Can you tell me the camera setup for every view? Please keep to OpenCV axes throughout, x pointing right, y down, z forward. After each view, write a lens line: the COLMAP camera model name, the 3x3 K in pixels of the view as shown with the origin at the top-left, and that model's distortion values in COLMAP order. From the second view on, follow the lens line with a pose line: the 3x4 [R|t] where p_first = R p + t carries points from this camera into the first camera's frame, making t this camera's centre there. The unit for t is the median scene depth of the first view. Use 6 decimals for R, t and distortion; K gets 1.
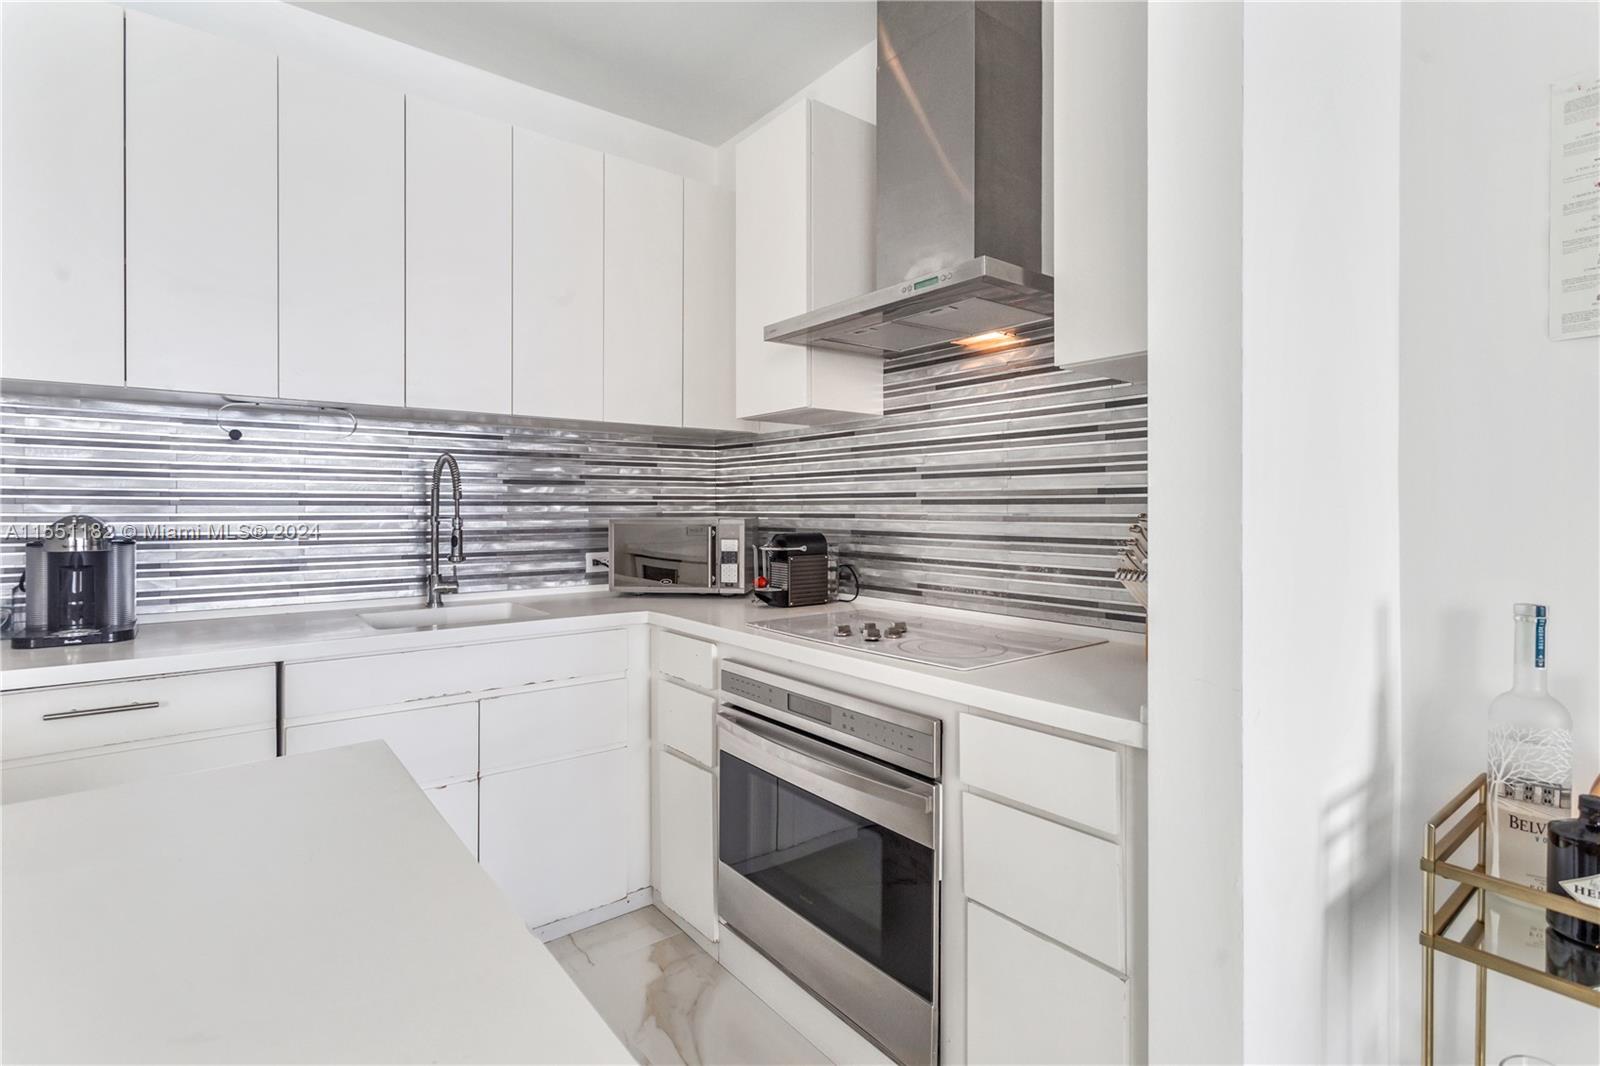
lens RADIAL K [[780.9, 0, 812.5], [0, 780.9, 509.6], [0, 0, 1]] dist [-0.006267, 0.005658]
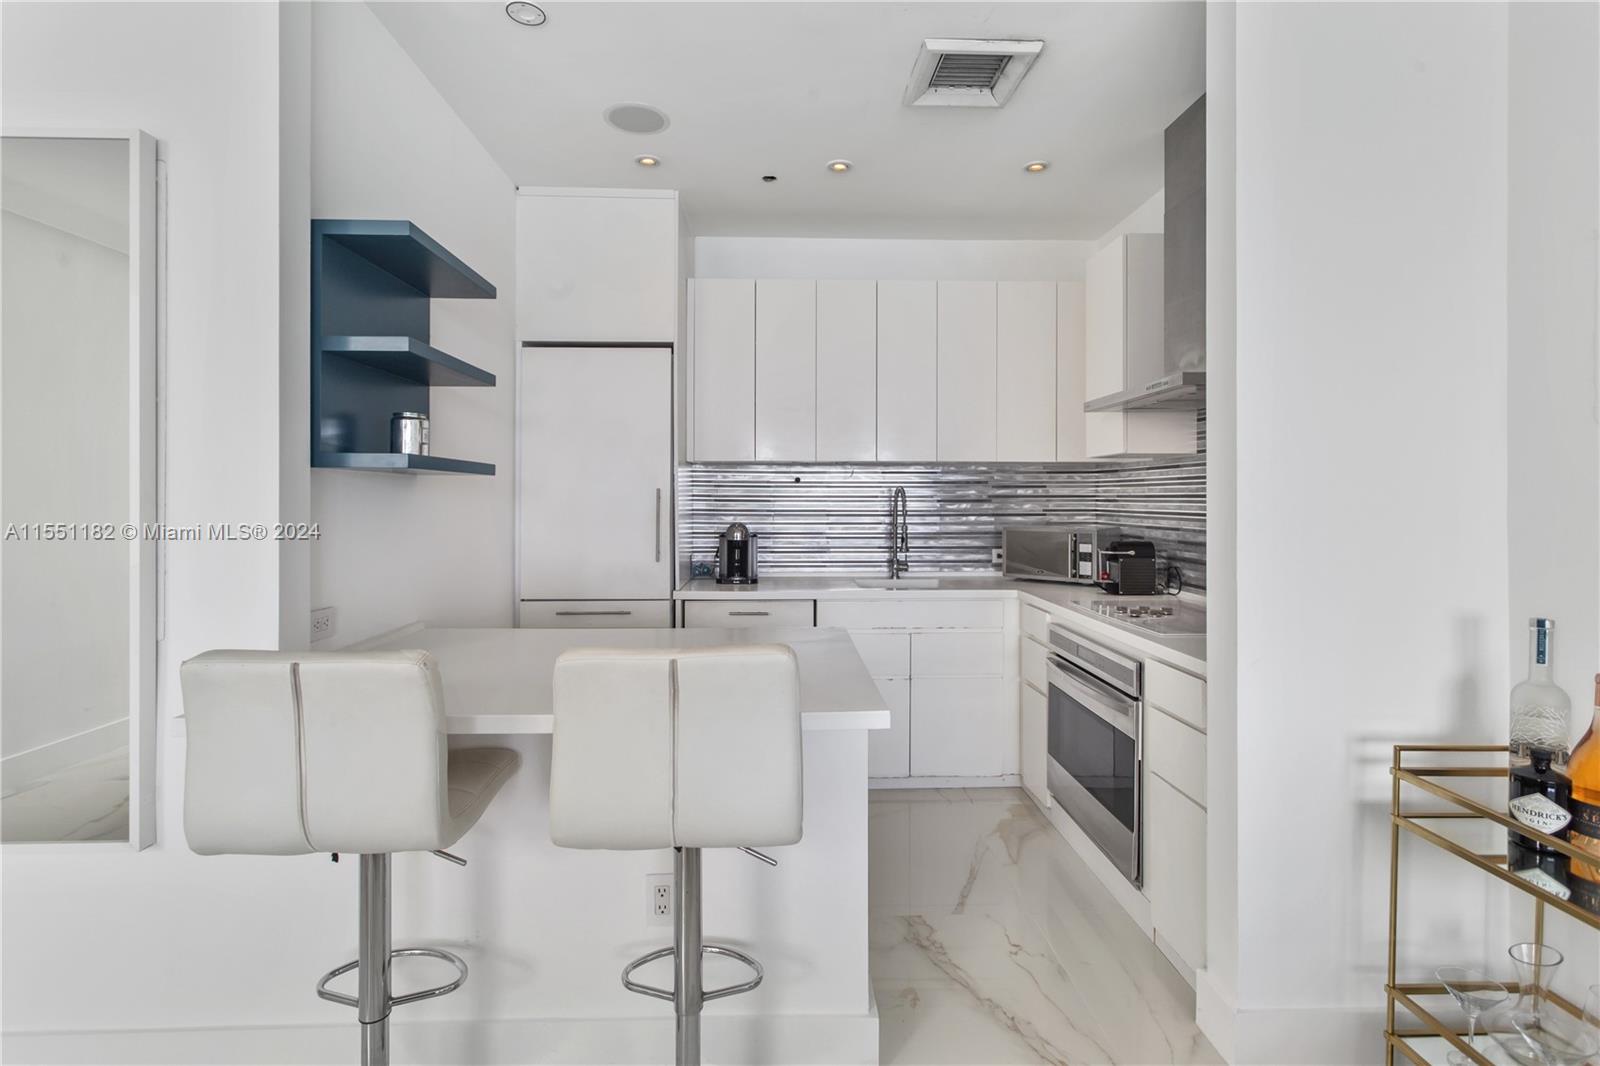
lens RADIAL K [[780.9, 0, 797.9], [0, 780.9, 499.5], [0, 0, 1]] dist [-0.006267, 0.005658]
pose [[0.802218, 0.003102, -0.597023, 0.347942], [-0.003079, 0.999995, 0.001059, -0.045147], [0.597023, 0.000989, 0.802223, -0.461706]]
